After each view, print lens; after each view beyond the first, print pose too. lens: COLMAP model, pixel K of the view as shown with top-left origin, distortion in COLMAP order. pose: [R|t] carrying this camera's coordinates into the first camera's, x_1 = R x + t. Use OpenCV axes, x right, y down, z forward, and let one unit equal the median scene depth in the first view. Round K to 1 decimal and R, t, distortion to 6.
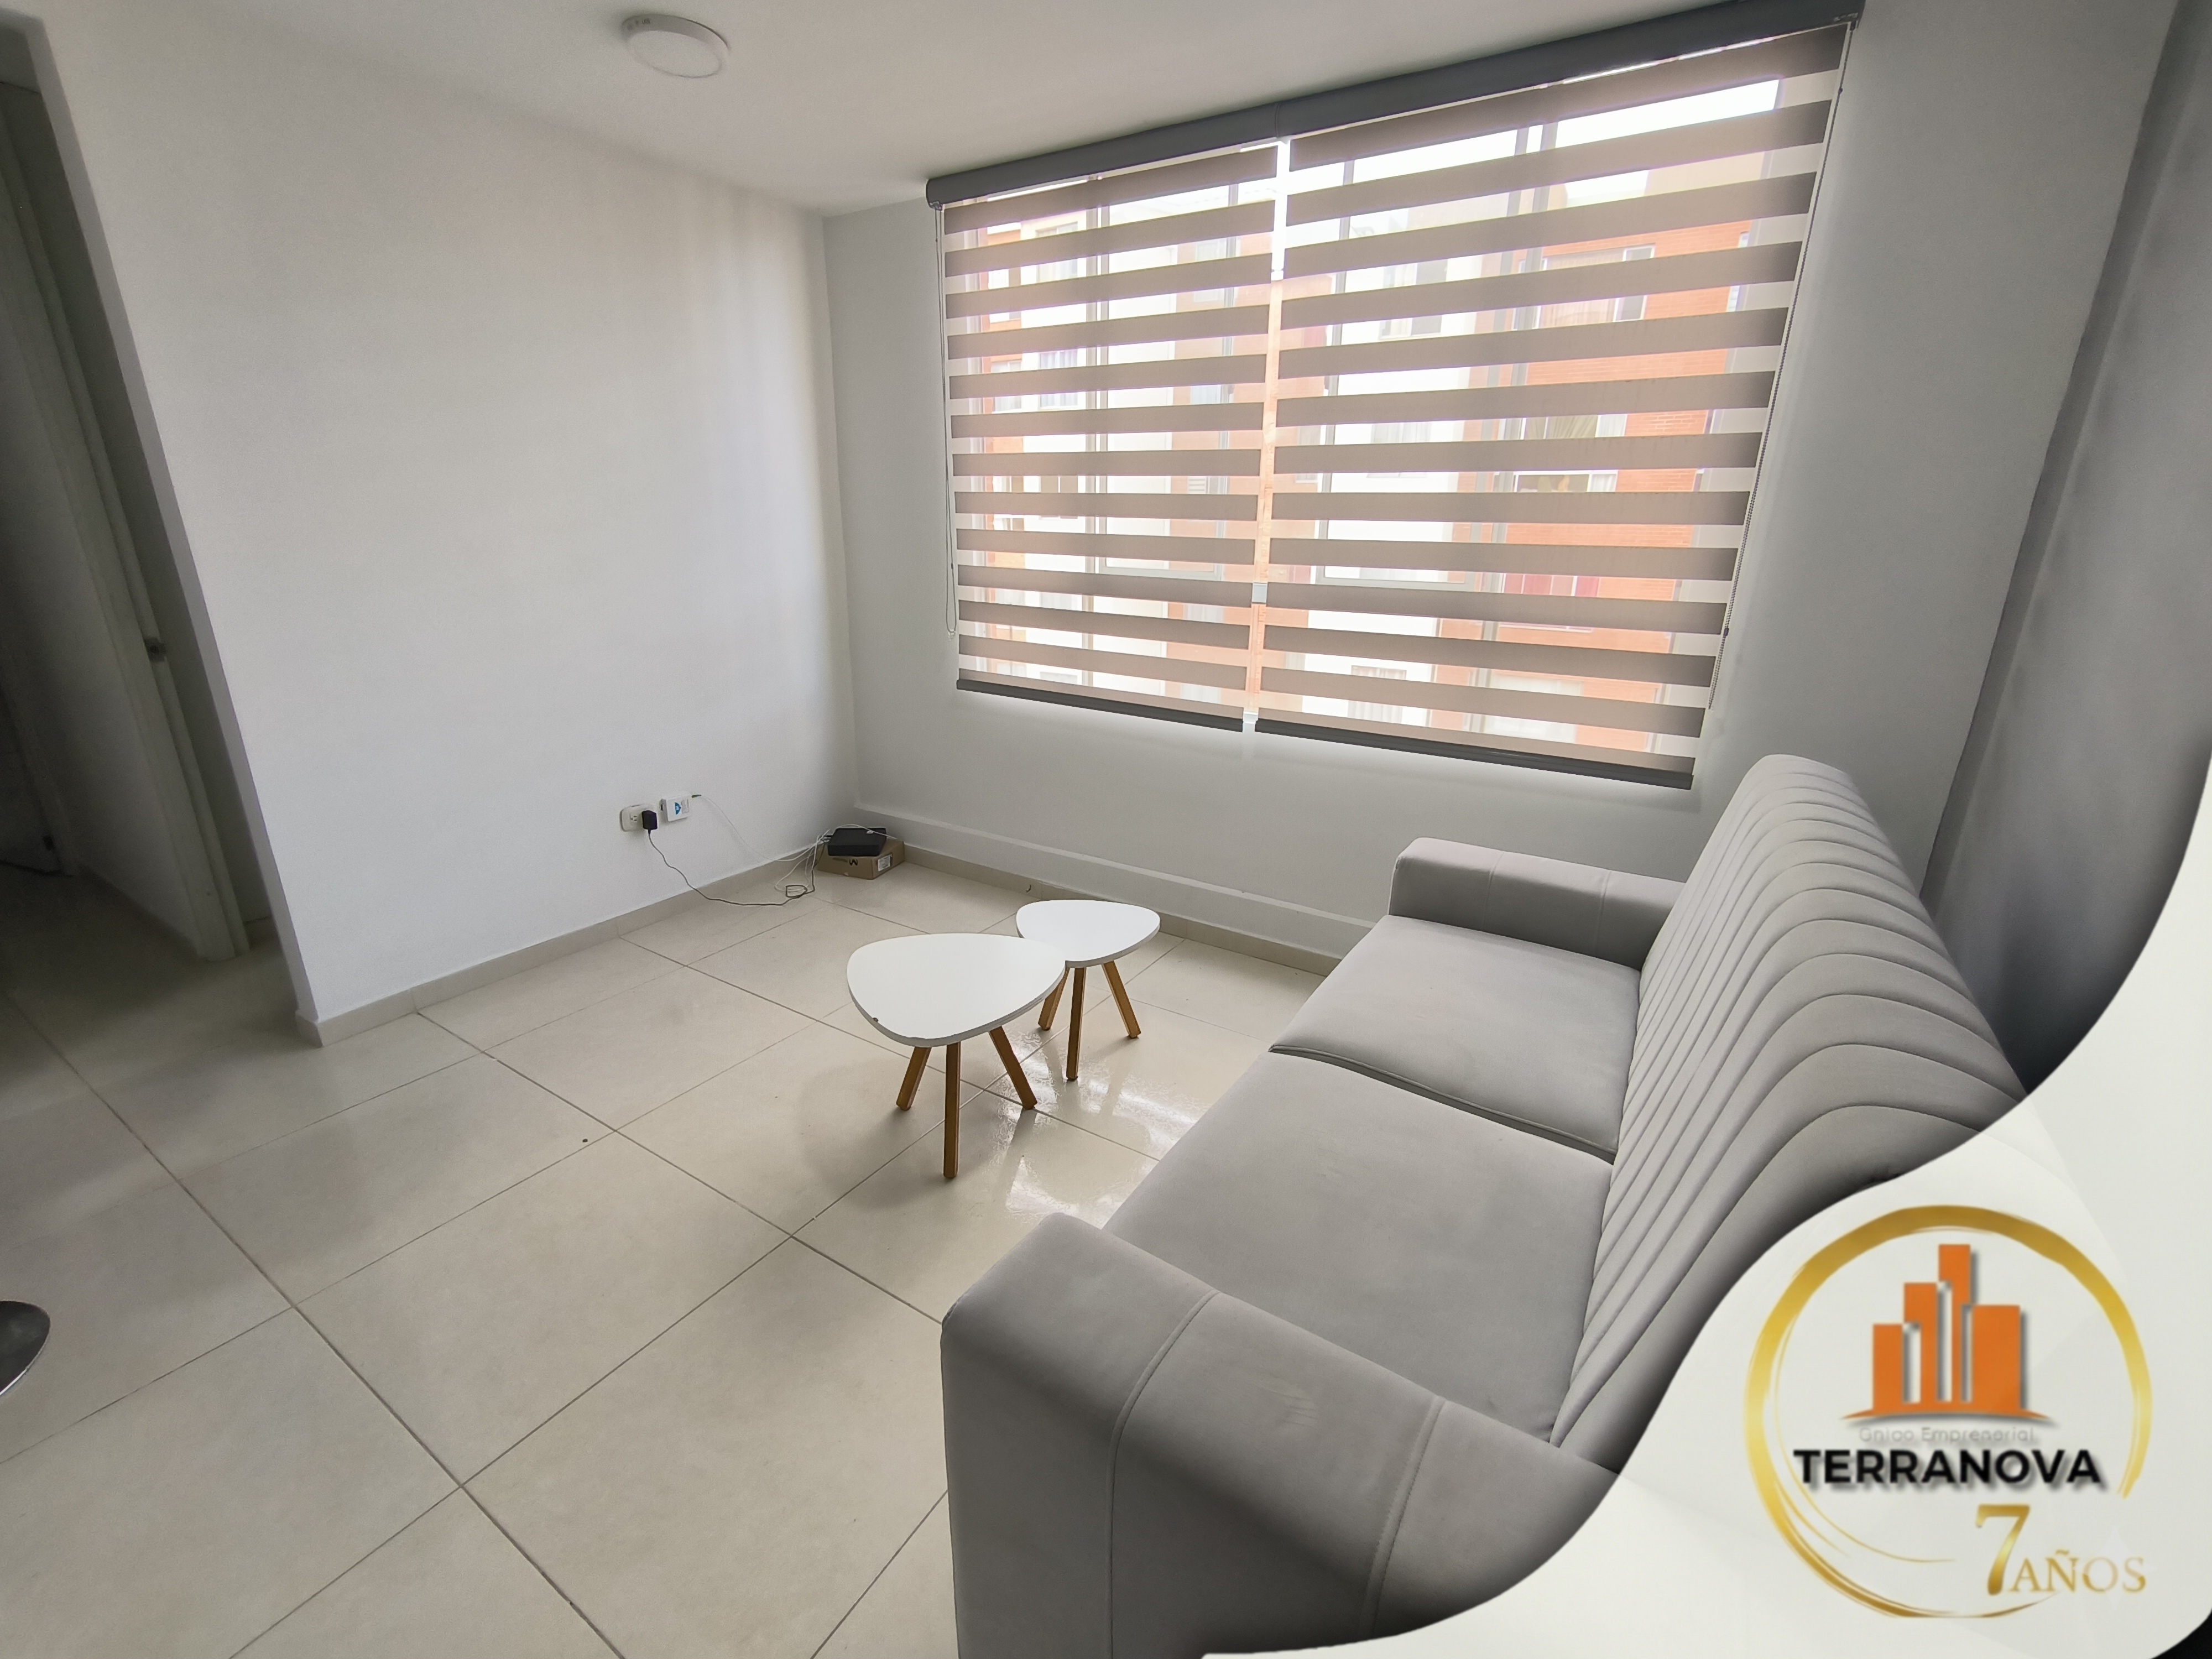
lens RADIAL K [[976.7, 0, 1067.5], [0, 976.7, 824.1], [0, 0, 1]] dist [-0.002374, -0.000086]
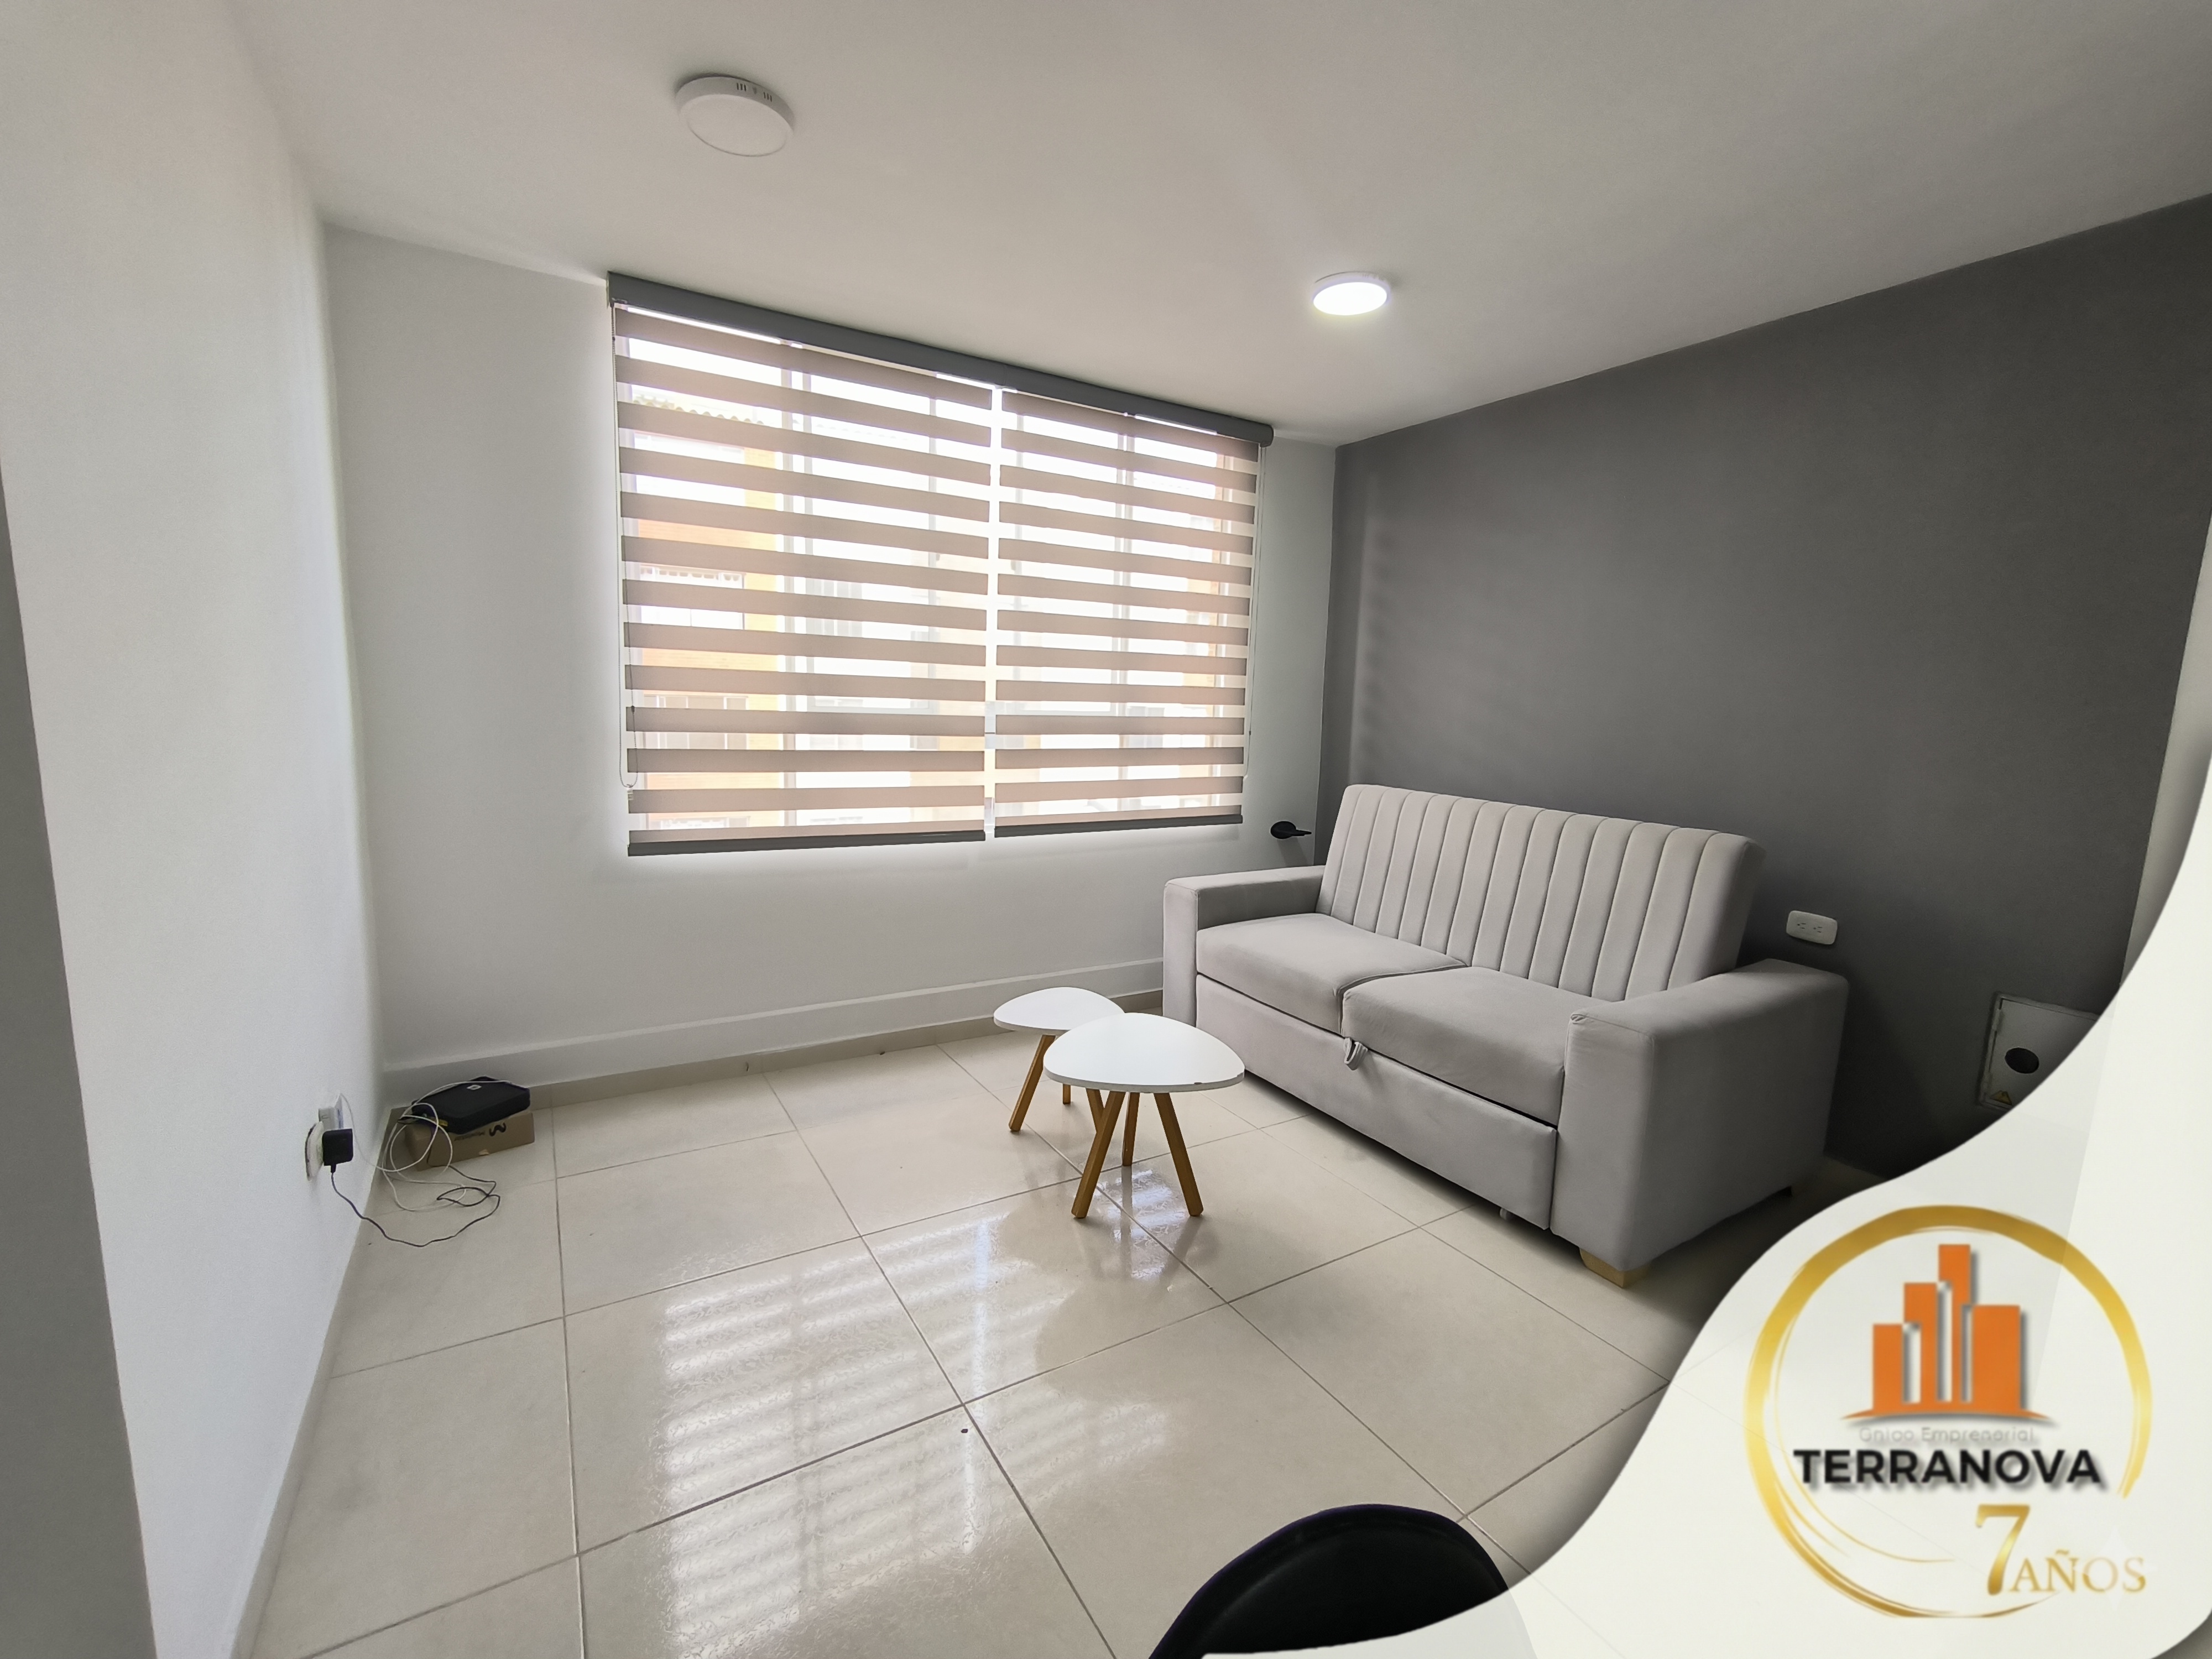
lens RADIAL K [[949.9, 0, 1106.1], [0, 949.9, 827.2], [0, 0, 1]] dist [-0.024968, 0.010752]
pose [[0.421595, -0.119345, 0.898896, -0.802445], [0.251535, 0.967791, 0.010519, -0.087215], [-0.871199, 0.221669, 0.438035, 0.379244]]
